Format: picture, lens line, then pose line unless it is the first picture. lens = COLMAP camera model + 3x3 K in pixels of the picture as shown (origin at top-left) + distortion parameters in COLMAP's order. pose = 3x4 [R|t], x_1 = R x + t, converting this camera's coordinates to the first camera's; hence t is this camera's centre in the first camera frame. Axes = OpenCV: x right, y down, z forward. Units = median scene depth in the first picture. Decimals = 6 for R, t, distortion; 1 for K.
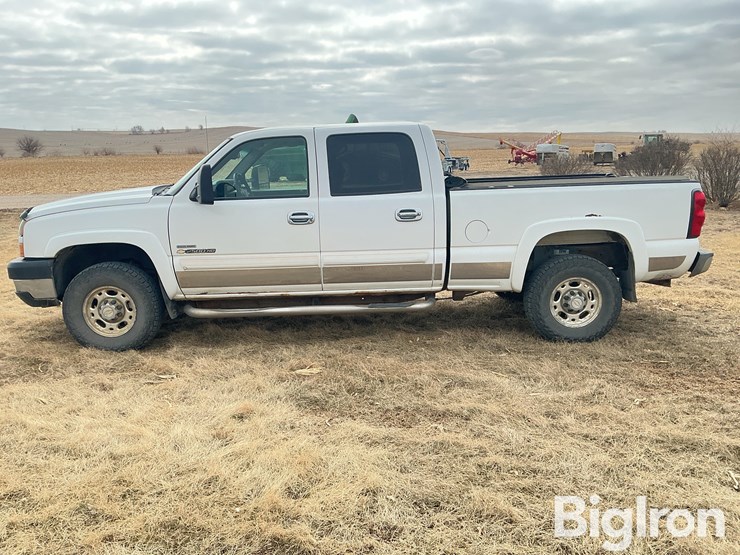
lens RADIAL K [[612.9, 0, 351.7], [0, 612.9, 289.1], [0, 0, 1]] dist [0.072081, -0.129881]
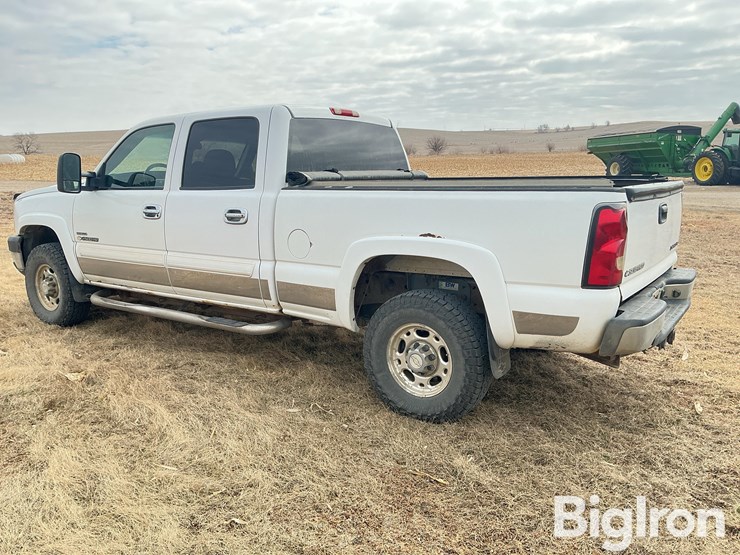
lens RADIAL K [[612.9, 0, 368.3], [0, 612.9, 279.3], [0, 0, 1]] dist [0.072081, -0.129881]
pose [[0.824608, 0.118109, -0.553238, 0.693814], [-0.124683, 0.991858, 0.025906, -0.078945], [0.551794, 0.047617, 0.832620, 0.404705]]
